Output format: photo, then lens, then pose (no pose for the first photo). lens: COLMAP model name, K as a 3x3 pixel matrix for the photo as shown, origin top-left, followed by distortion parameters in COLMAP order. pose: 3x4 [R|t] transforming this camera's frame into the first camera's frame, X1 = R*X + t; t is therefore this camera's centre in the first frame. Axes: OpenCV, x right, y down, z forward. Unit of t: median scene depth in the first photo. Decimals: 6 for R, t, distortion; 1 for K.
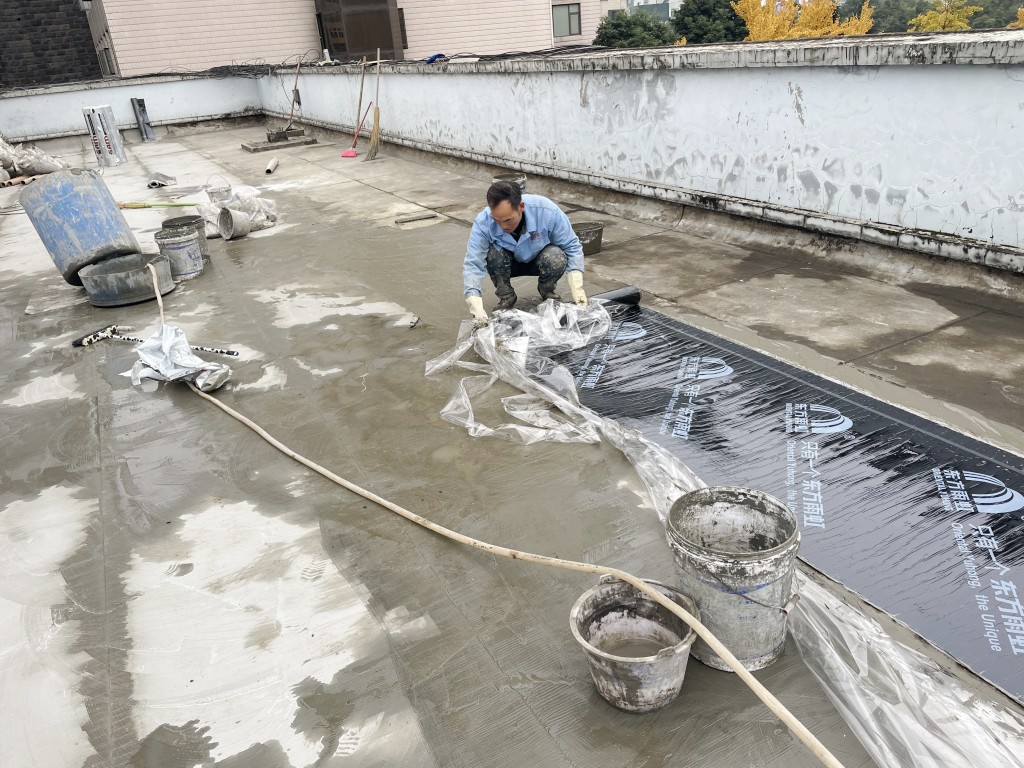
lens RADIAL K [[770.0, 0, 514.7], [0, 770.0, 379.5], [0, 0, 1]] dist [0.070863, -0.093119]
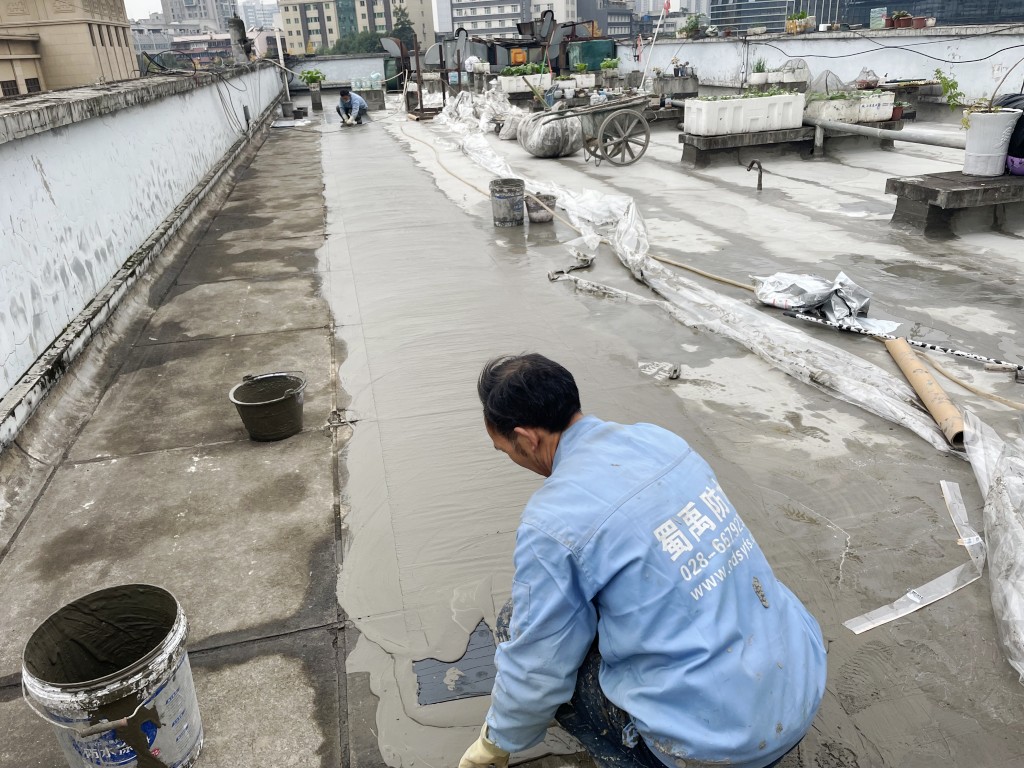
lens RADIAL K [[770.0, 0, 512.9], [0, 770.0, 377.5], [0, 0, 1]] dist [0.070863, -0.093119]
pose [[-0.960182, 0.026006, 0.278161, -0.246384], [0.220290, 0.682824, 0.696579, -0.581224], [-0.171820, 0.730119, -0.661365, 1.394968]]
